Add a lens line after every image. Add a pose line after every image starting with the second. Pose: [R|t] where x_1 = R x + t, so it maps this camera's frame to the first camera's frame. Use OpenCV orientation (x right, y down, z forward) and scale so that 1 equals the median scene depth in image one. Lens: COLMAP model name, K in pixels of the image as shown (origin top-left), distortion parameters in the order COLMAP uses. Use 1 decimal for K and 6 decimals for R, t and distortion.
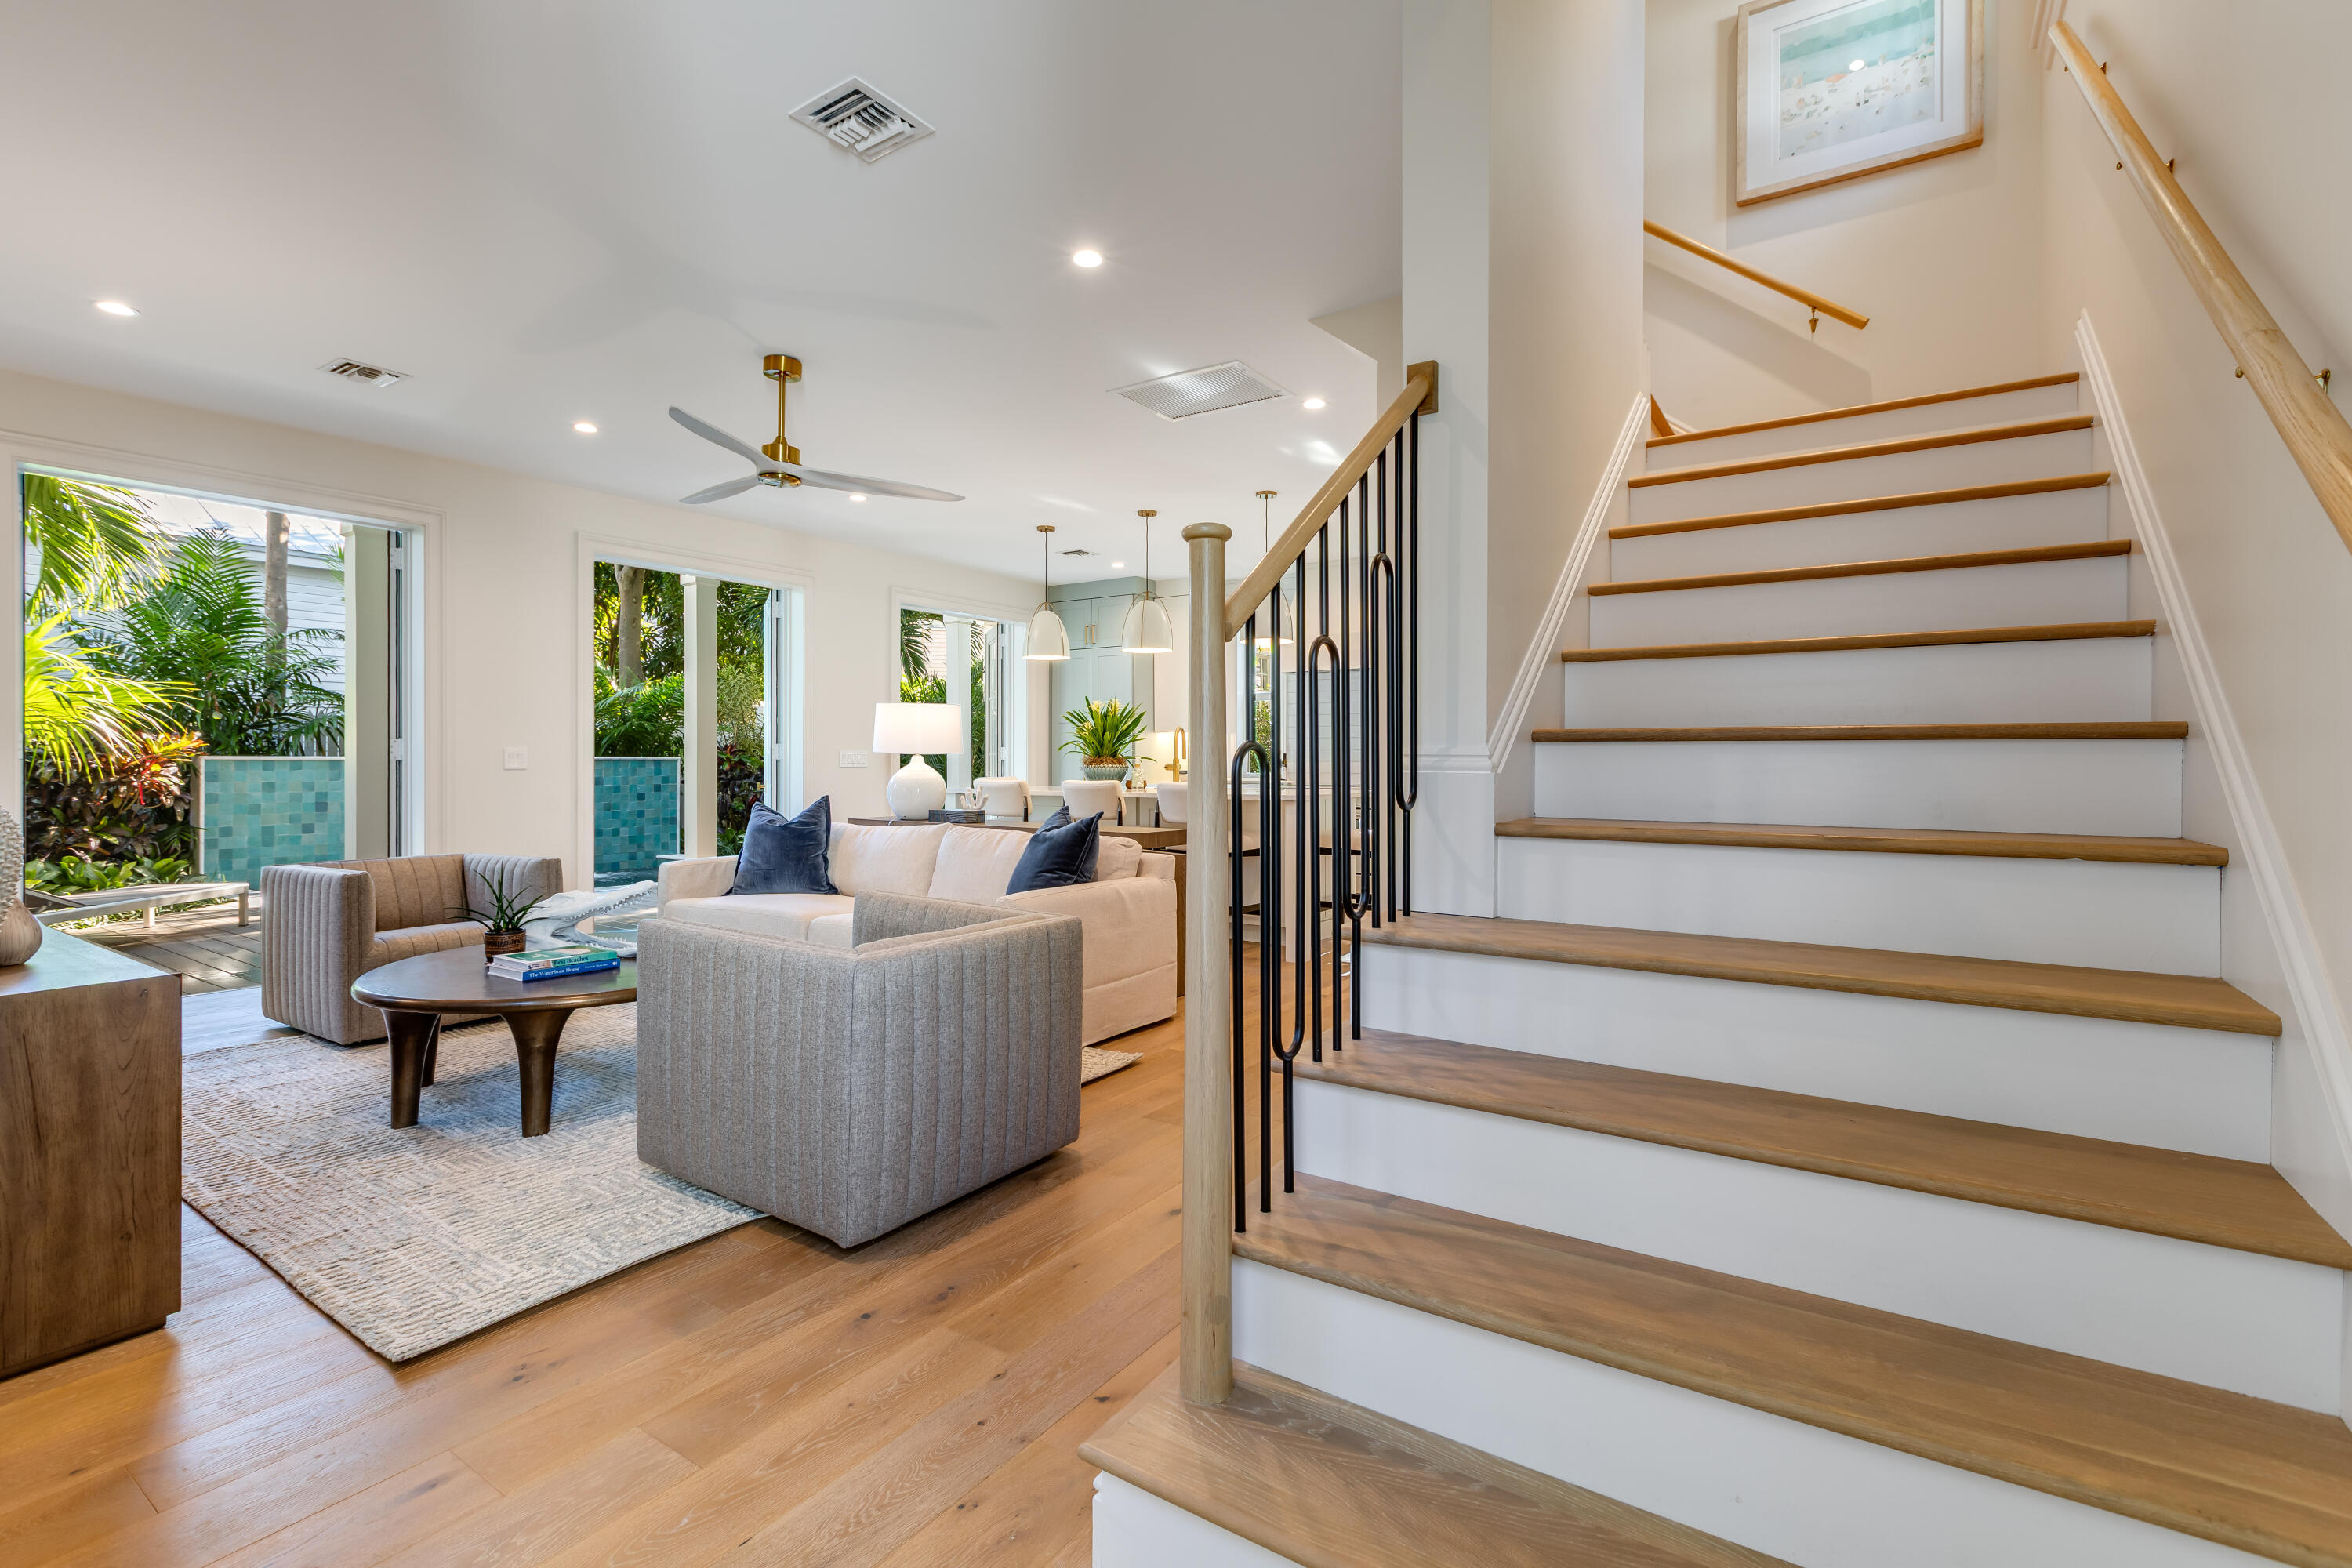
lens RADIAL K [[1051.1, 0, 1167.5], [0, 1051.1, 767.0], [0, 0, 1]] dist [0.006731, -0.000420]
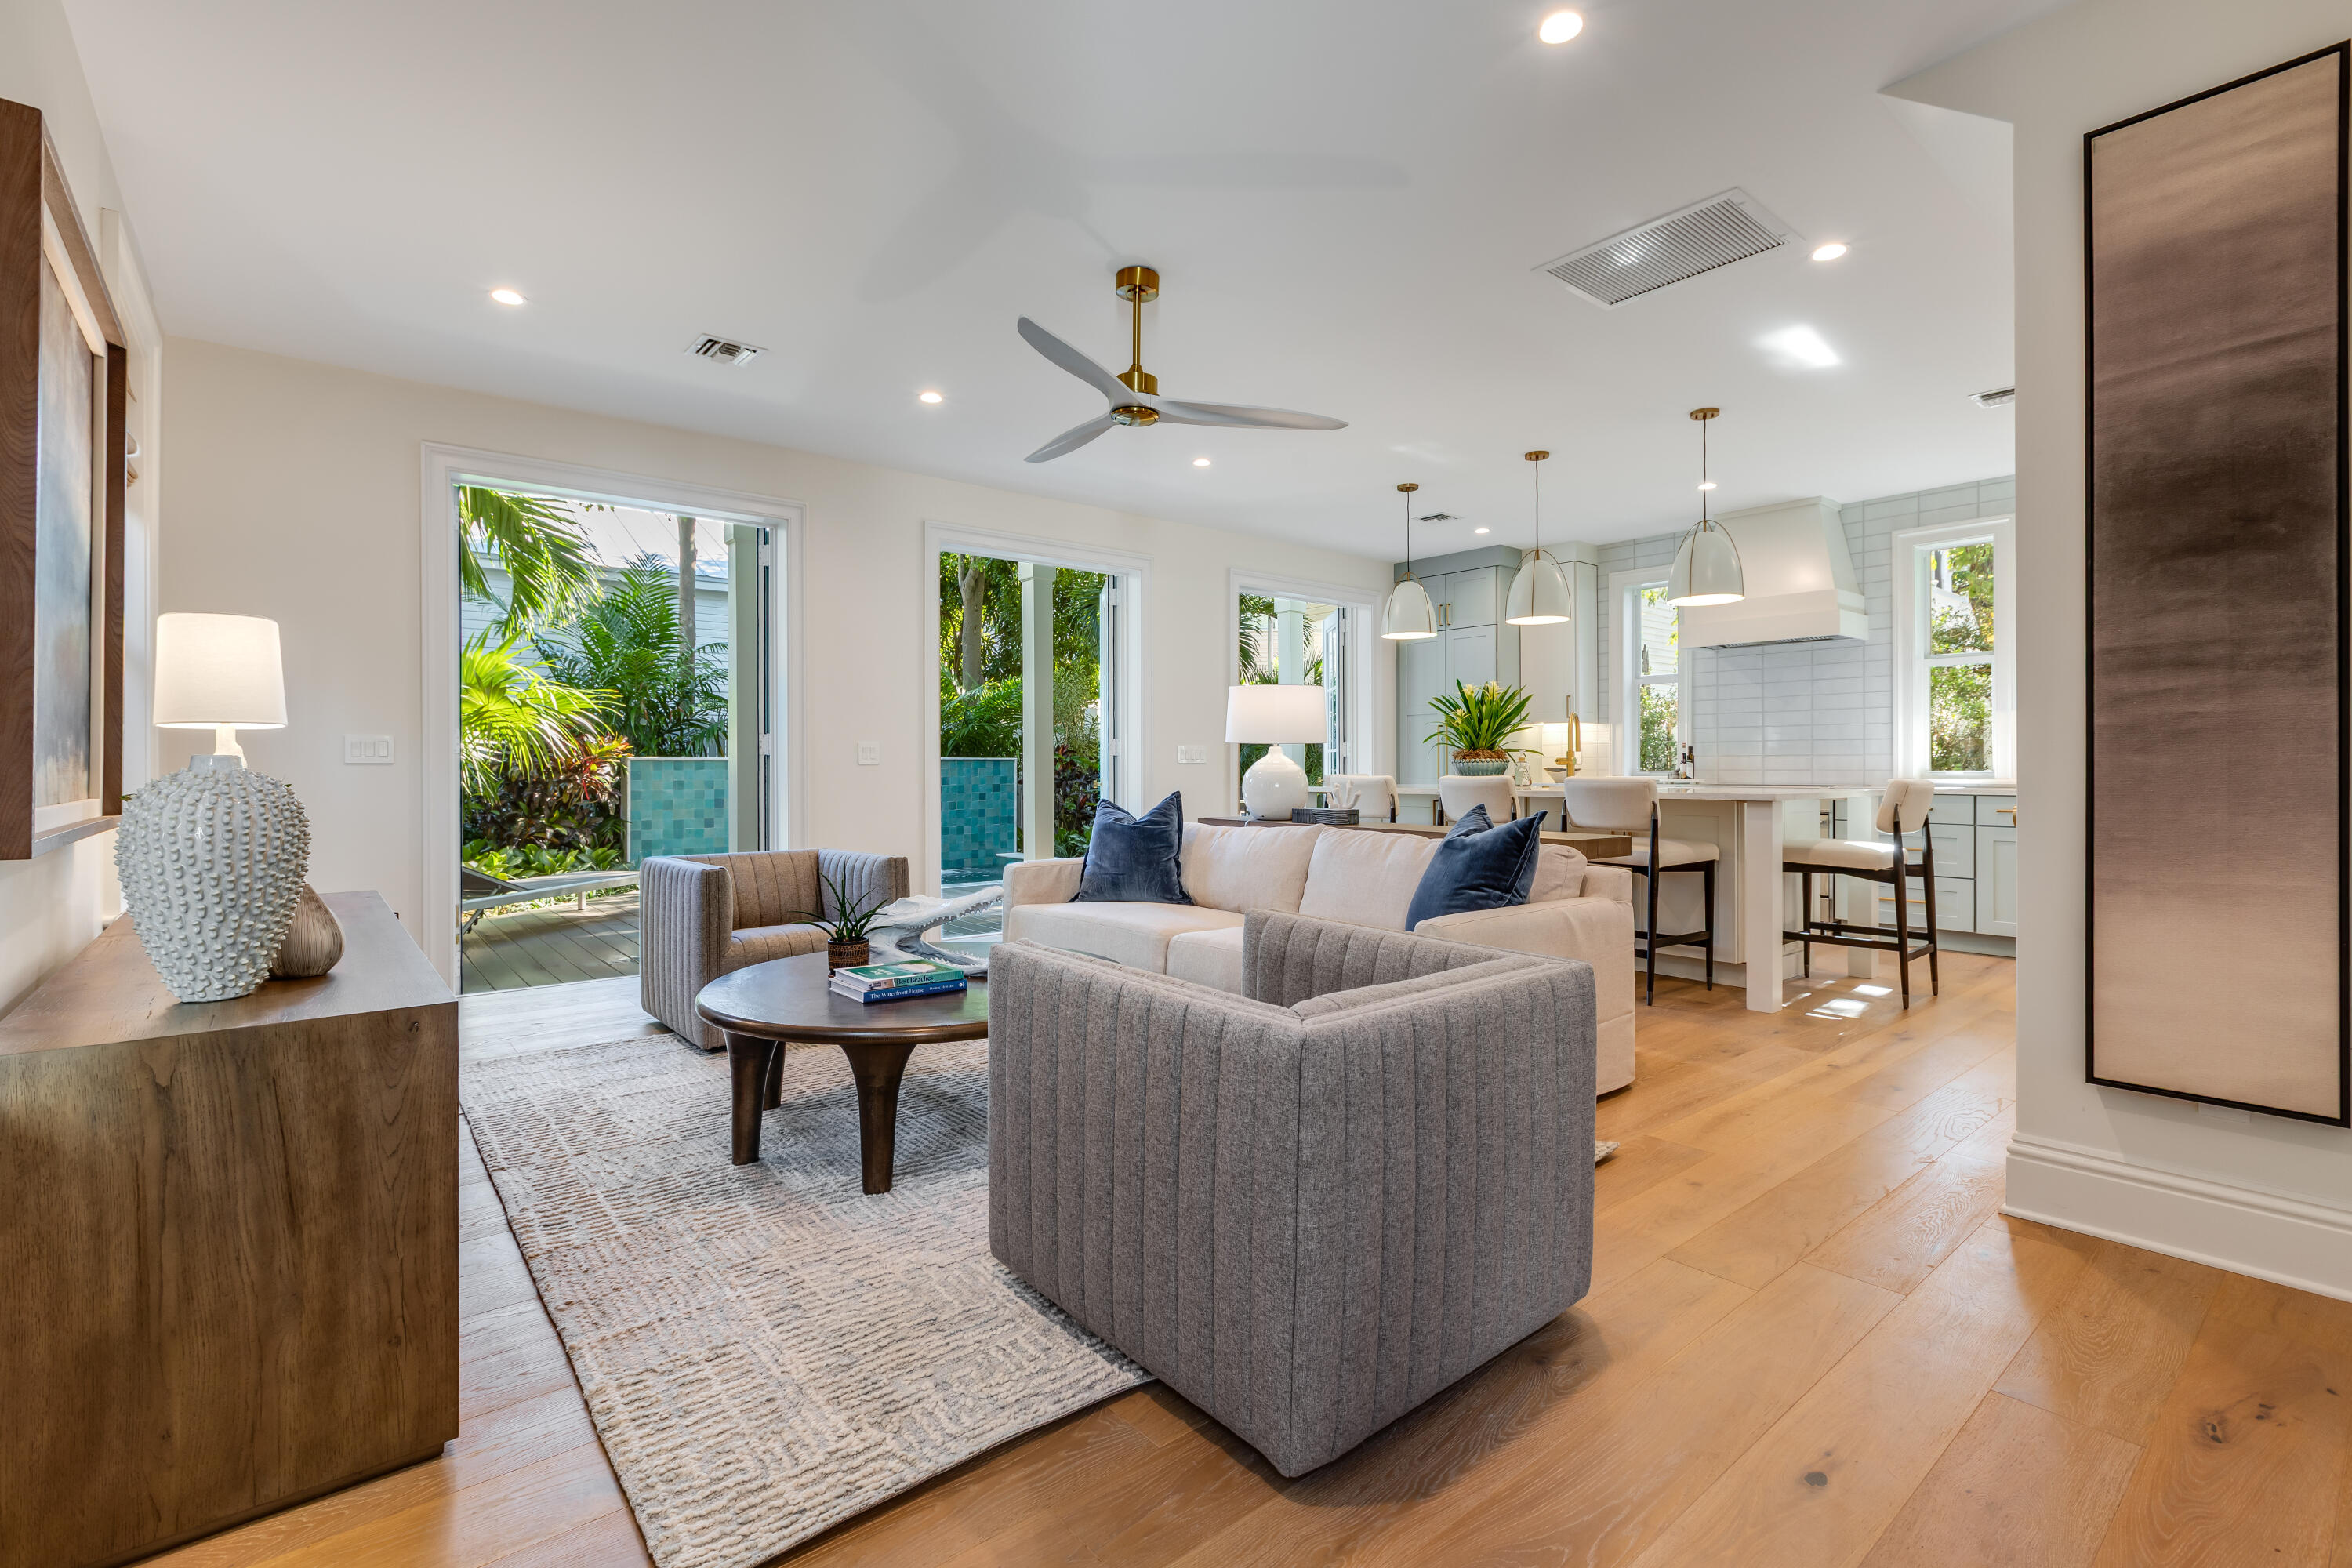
lens RADIAL K [[1046.9, 0, 1171.8], [0, 1046.9, 783.7], [0, 0, 1]] dist [0.007459, -0.002958]
pose [[0.960275, 0.001851, -0.279050, -0.099368], [0.001291, 0.999938, 0.011075, 0.013062], [0.279054, -0.010996, 0.960213, 0.187025]]
